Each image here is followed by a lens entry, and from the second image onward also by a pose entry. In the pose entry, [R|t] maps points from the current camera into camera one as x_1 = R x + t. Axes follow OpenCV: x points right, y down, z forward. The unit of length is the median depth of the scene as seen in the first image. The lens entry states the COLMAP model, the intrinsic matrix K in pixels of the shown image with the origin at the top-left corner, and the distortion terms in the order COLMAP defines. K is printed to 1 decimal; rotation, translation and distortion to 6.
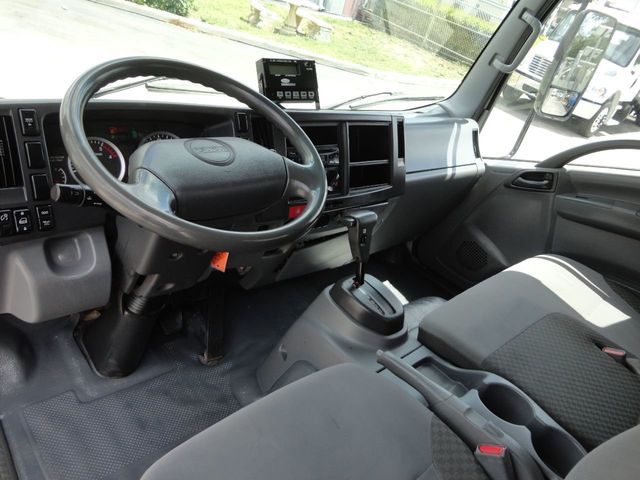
lens RADIAL K [[467.8, 0, 320.0], [0, 467.8, 240.0], [0, 0, 1]] dist [0.001724, 0.000184]
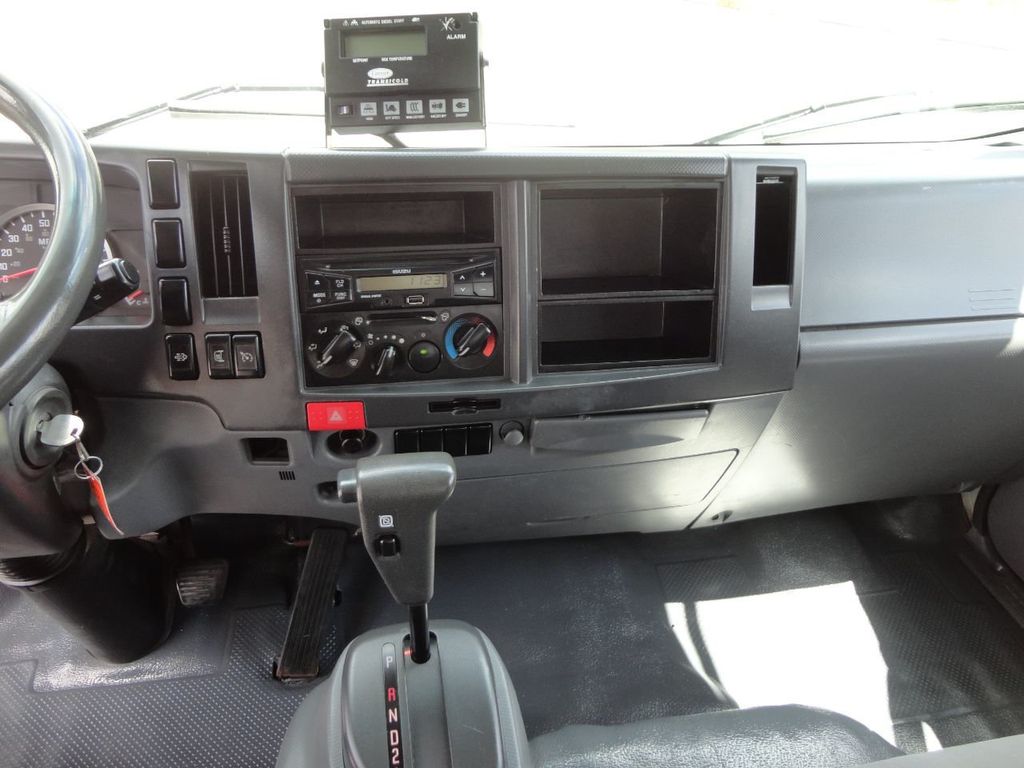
lens RADIAL K [[748.5, 0, 512.0], [0, 748.5, 384.0], [0, 0, 1]] dist [0.001724, 0.000184]
pose [[0.824589, 0.148543, -0.545883, 0.377441], [-0.131402, 0.988813, 0.070580, -0.138845], [0.550260, 0.013531, 0.834883, 0.525203]]
